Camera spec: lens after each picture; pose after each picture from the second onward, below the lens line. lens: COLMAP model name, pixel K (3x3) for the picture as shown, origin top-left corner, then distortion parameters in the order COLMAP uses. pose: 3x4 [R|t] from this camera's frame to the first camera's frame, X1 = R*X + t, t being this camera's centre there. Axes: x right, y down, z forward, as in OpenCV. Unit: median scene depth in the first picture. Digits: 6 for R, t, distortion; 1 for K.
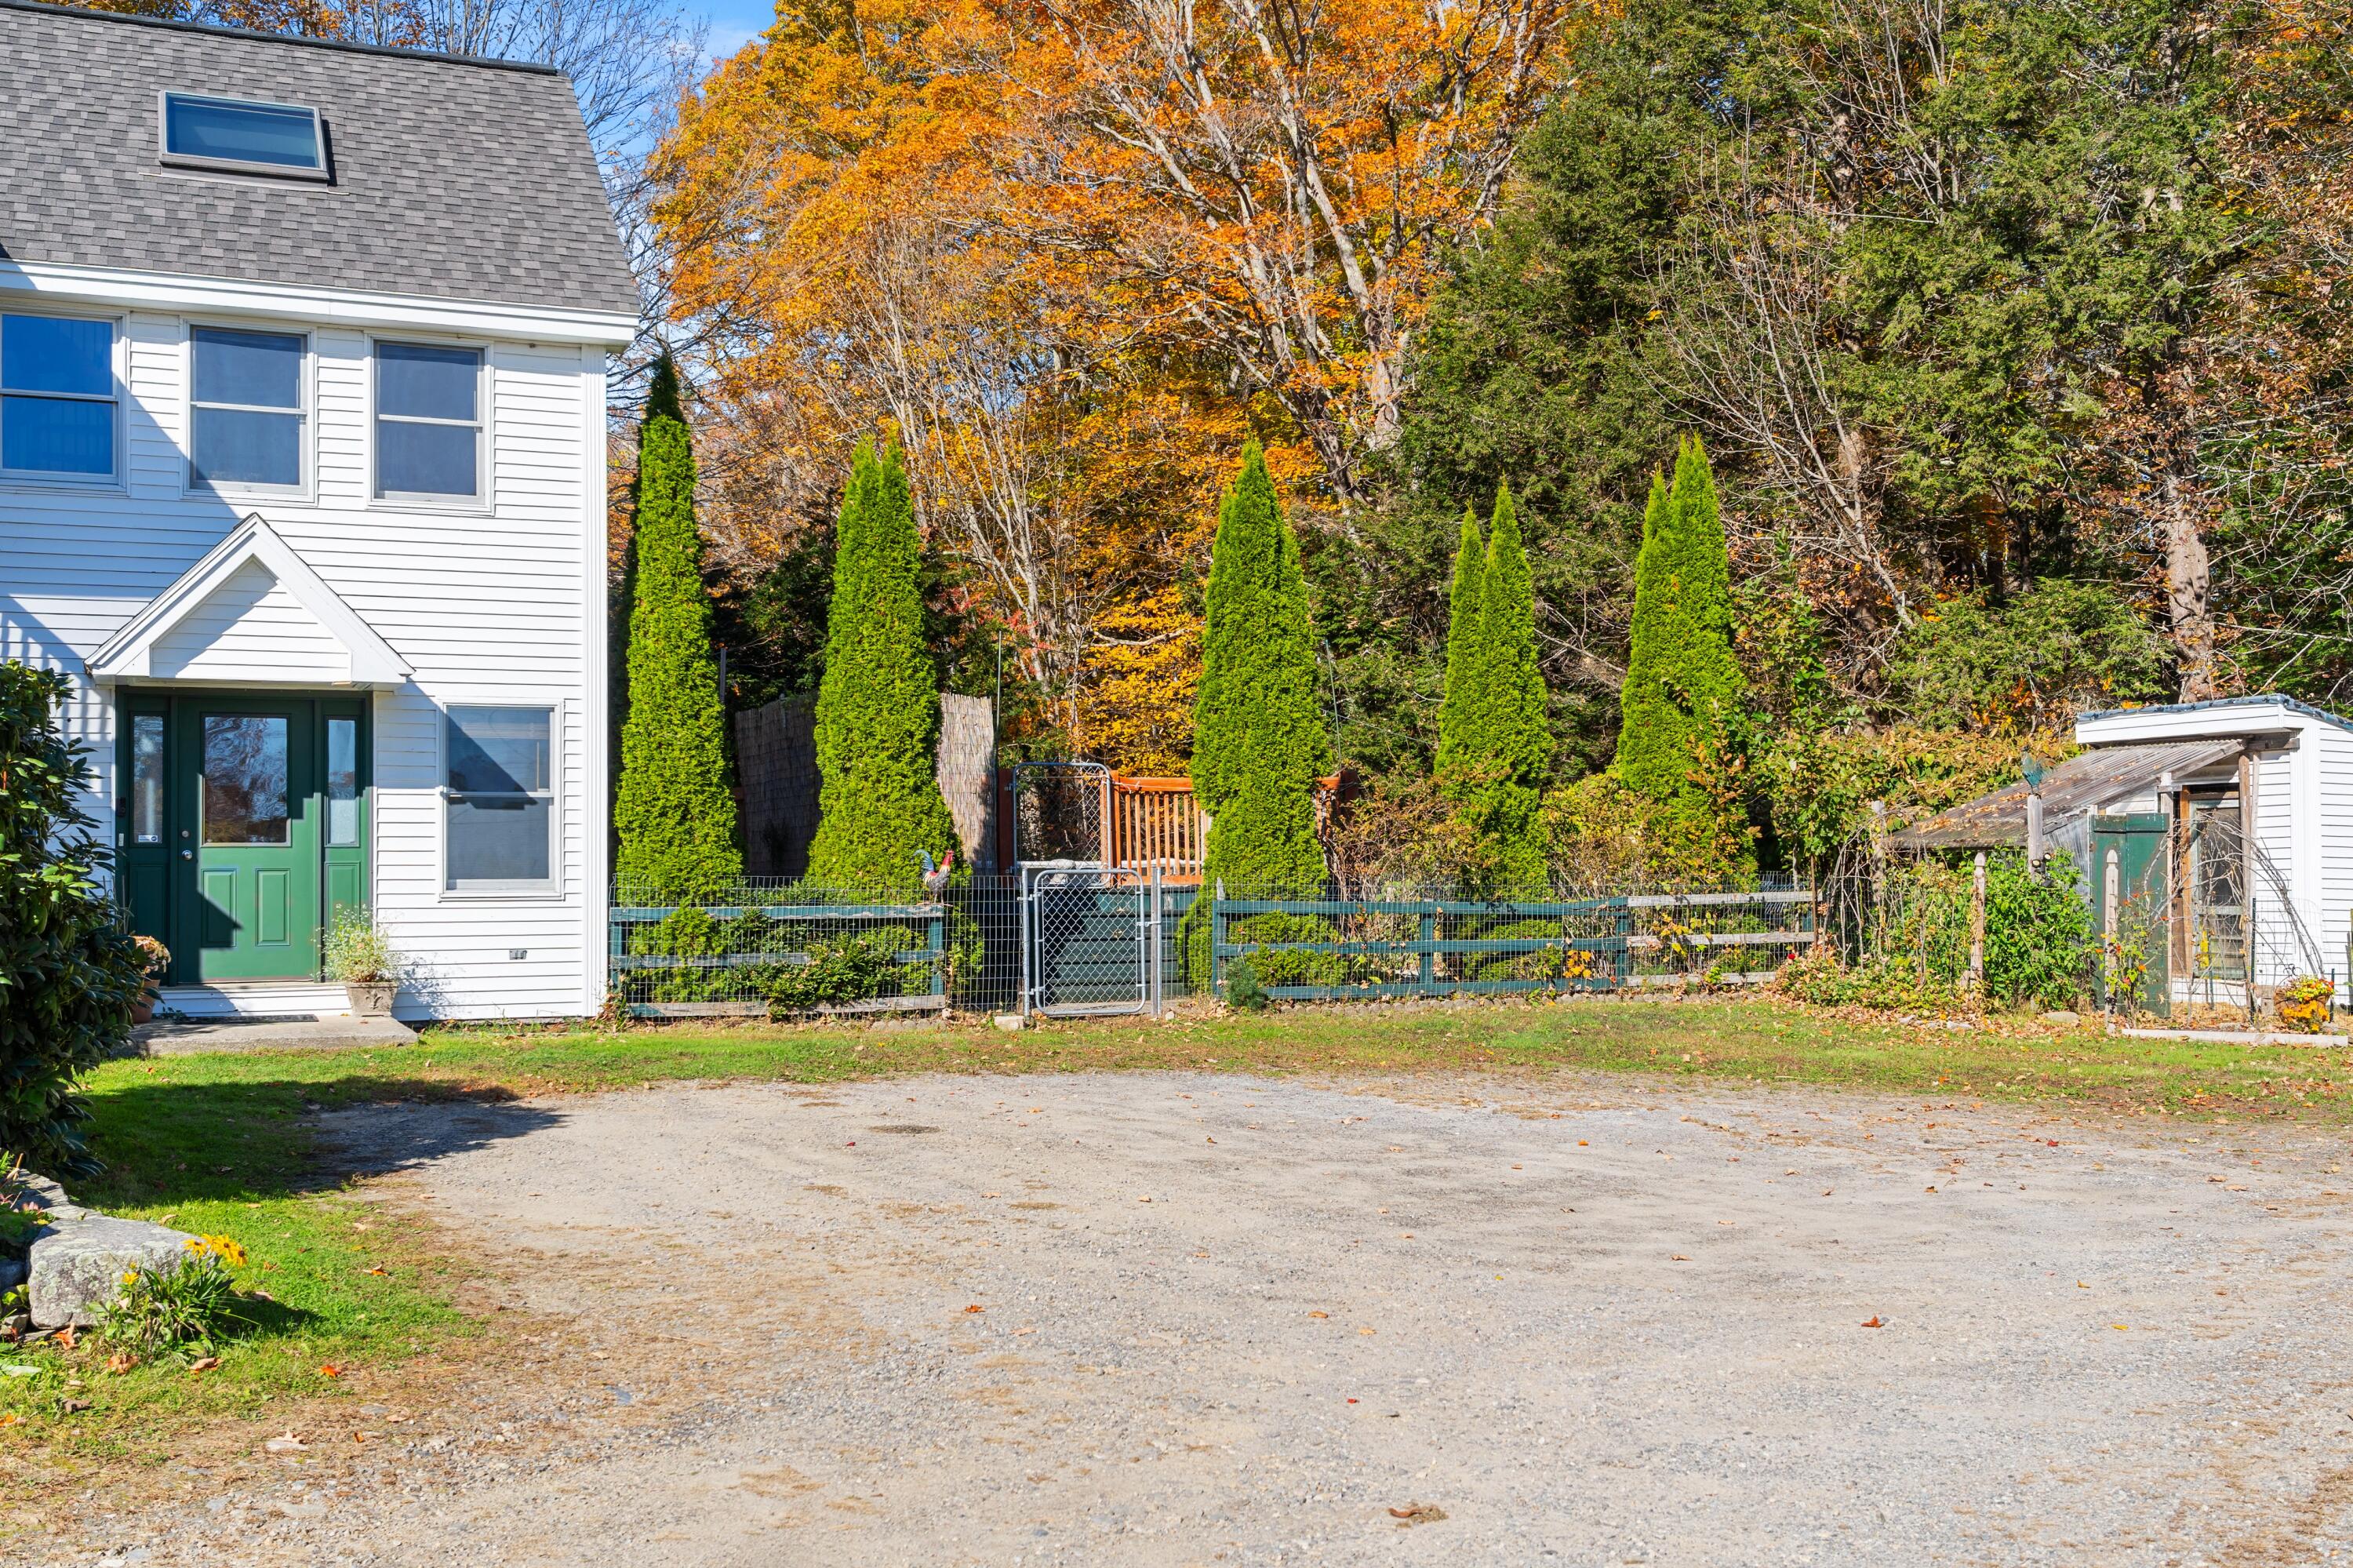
lens RADIAL K [[2469.4, 0, 1173.6], [0, 2469.4, 820.9], [0, 0, 1]] dist [0.047223, -0.015326]
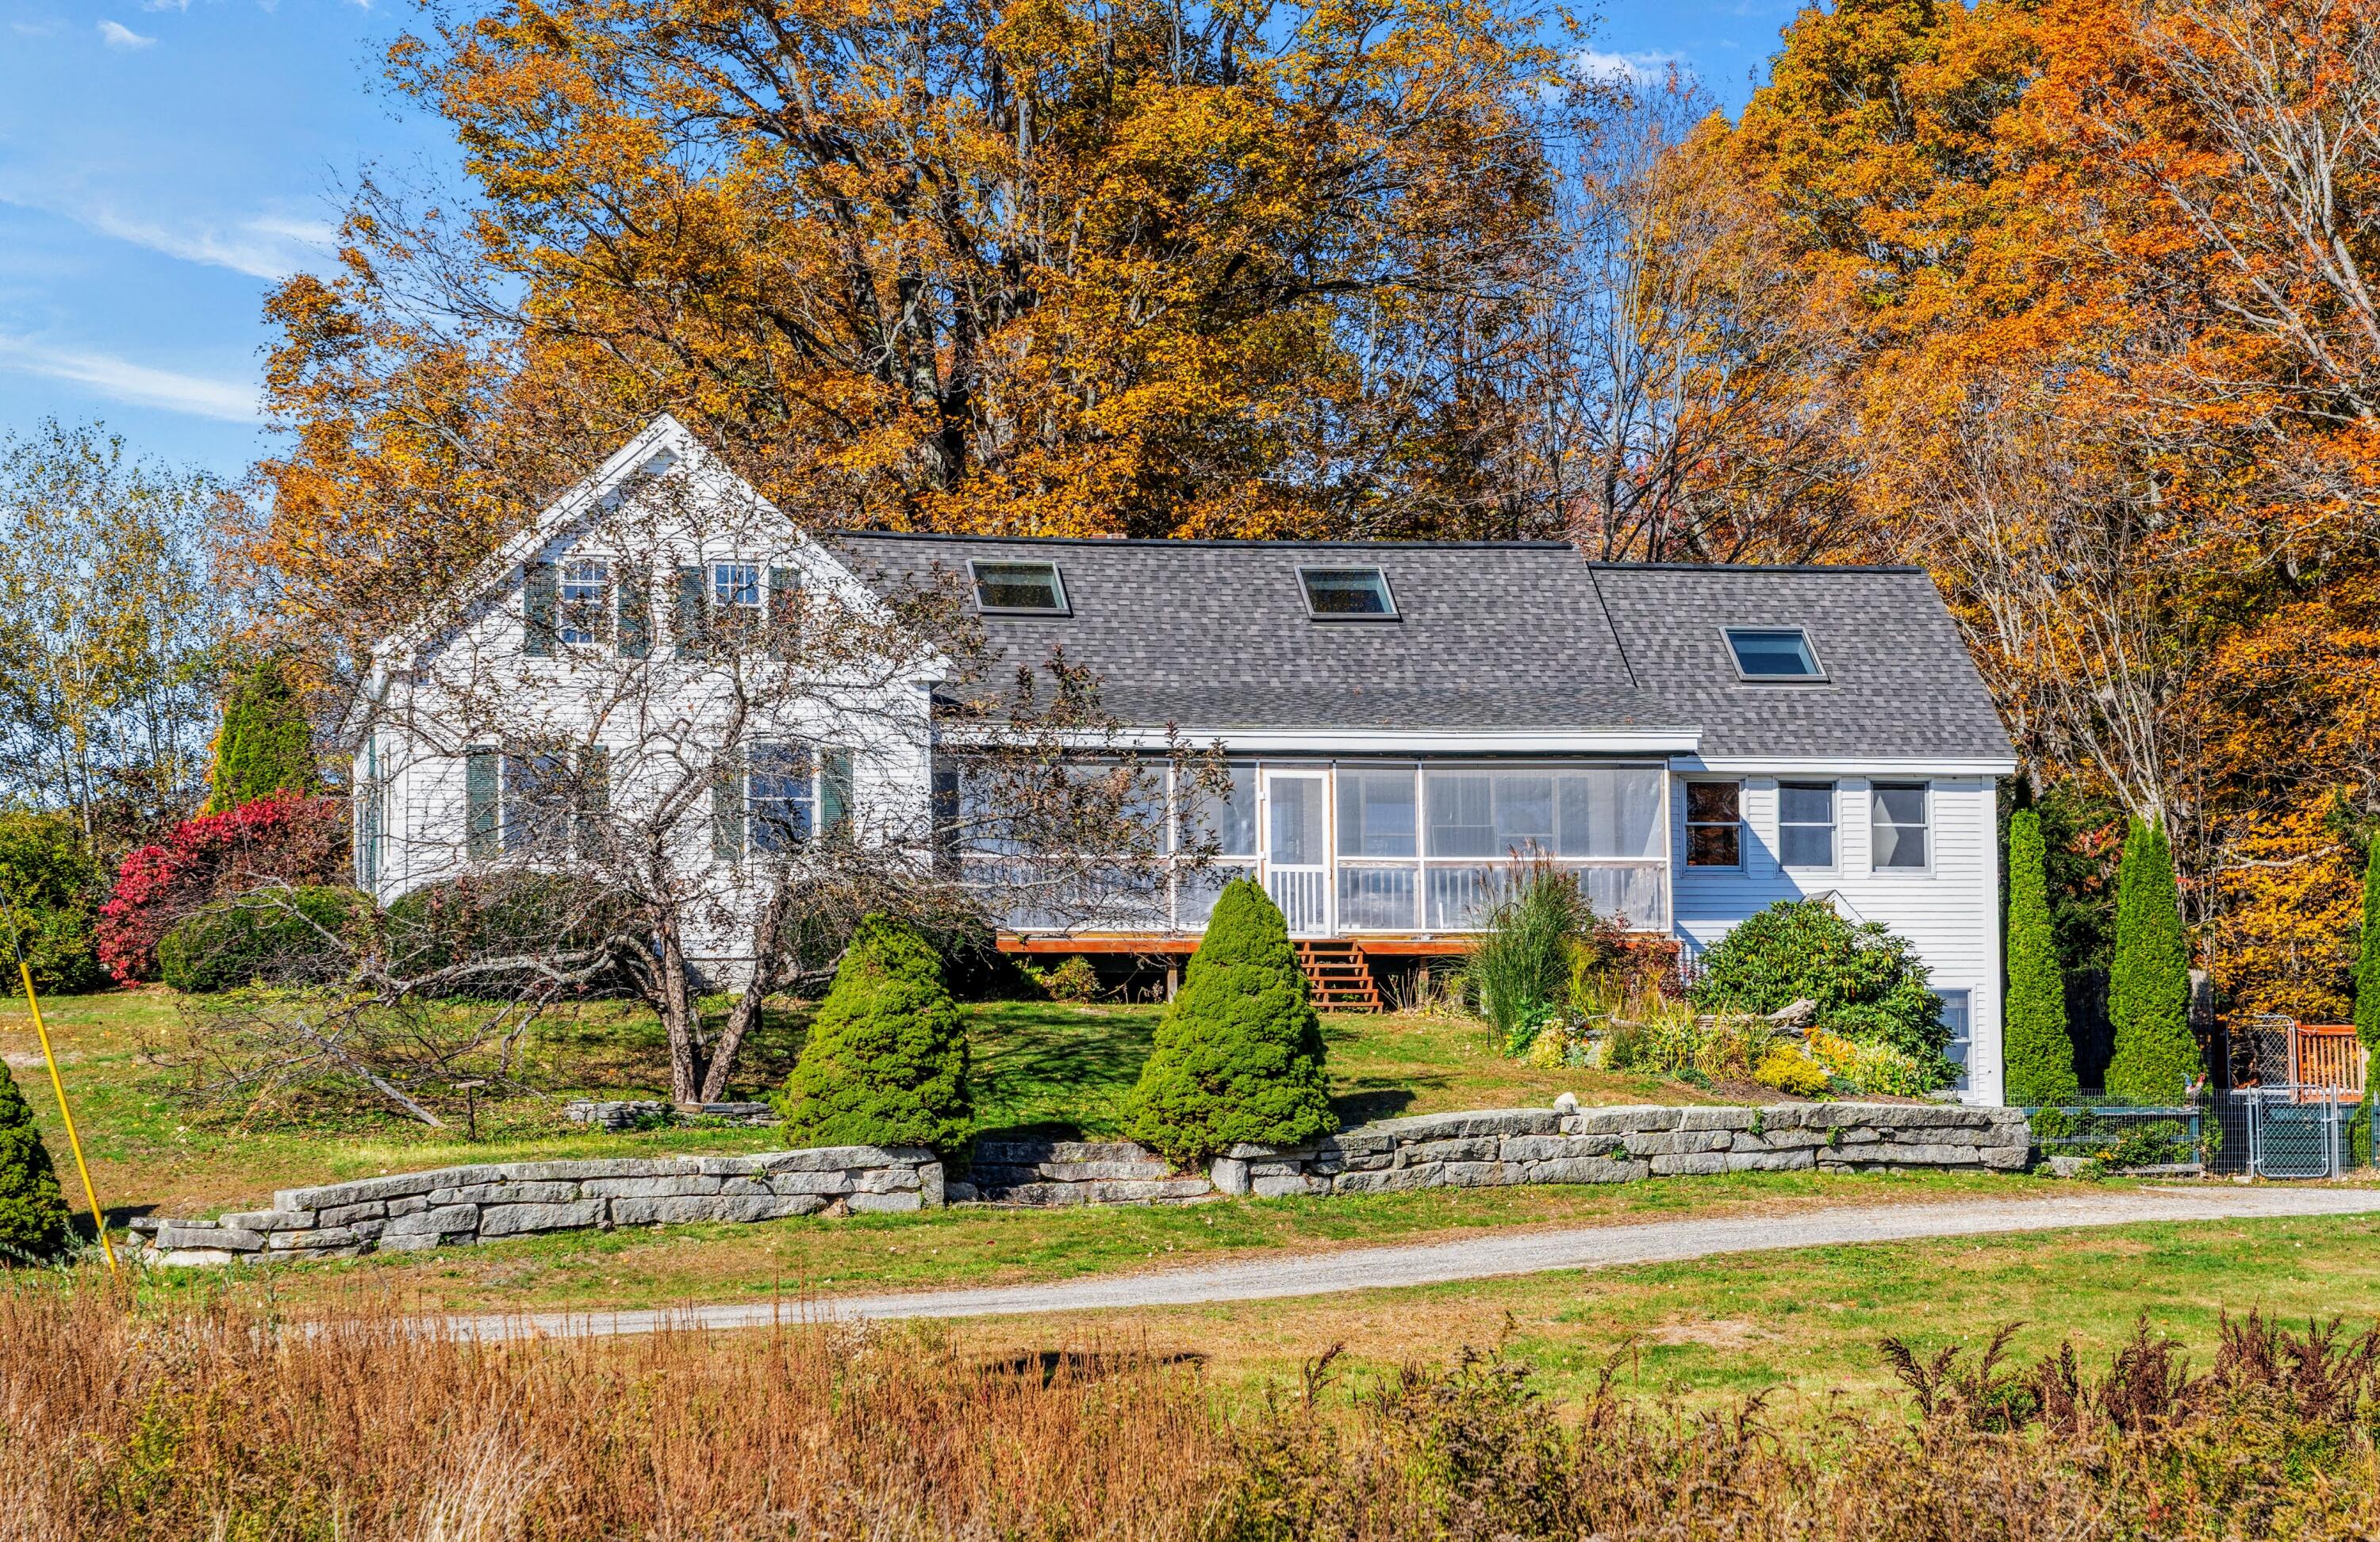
lens RADIAL K [[5305.6, 0, 1190.0], [0, 5305.6, 771.0], [0, 0, 1]] dist [0.018574, 0.706526]
pose [[0.979208, -0.019933, -0.201878, -0.029544], [0.007327, 0.997987, -0.063000, 0.025507], [0.202727, 0.060211, 0.977382, -2.239208]]
